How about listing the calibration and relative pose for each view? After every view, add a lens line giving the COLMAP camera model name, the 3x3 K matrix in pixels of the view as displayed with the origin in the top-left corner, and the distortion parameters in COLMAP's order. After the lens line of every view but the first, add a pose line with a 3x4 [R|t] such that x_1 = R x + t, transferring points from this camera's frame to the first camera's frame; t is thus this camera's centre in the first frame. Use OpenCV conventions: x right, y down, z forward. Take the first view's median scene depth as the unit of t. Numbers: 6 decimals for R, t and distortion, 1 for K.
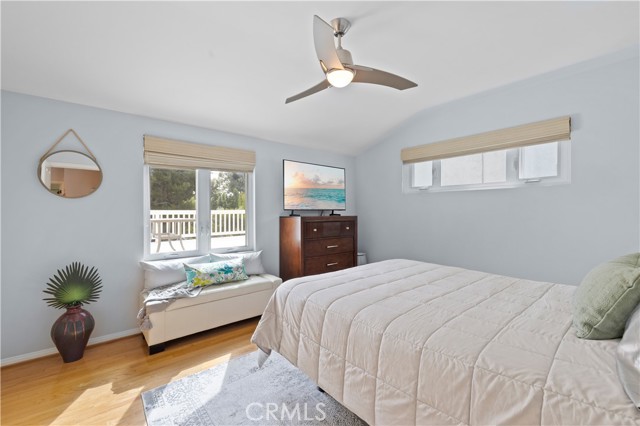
lens RADIAL K [[274.0, 0, 316.1], [0, 274.0, 209.8], [0, 0, 1]] dist [-0.003445, 0.000748]
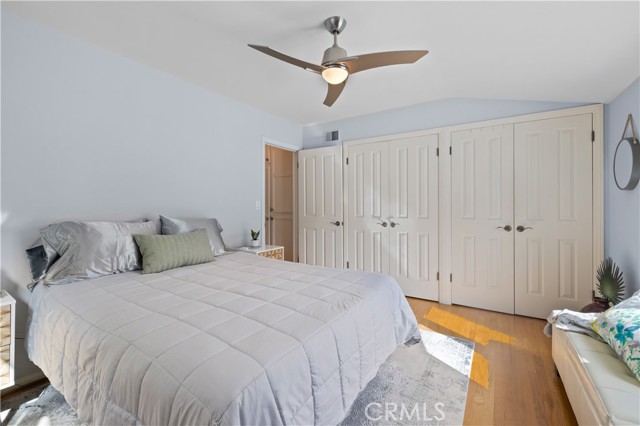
lens RADIAL K [[274.0, 0, 319.6], [0, 274.0, 210.5], [0, 0, 1]] dist [-0.003445, 0.000748]
pose [[-0.963653, 0.008164, -0.267031, 0.436598], [0.007427, 0.999965, 0.003768, 0.016401], [0.267053, 0.001648, -0.963681, 2.043942]]
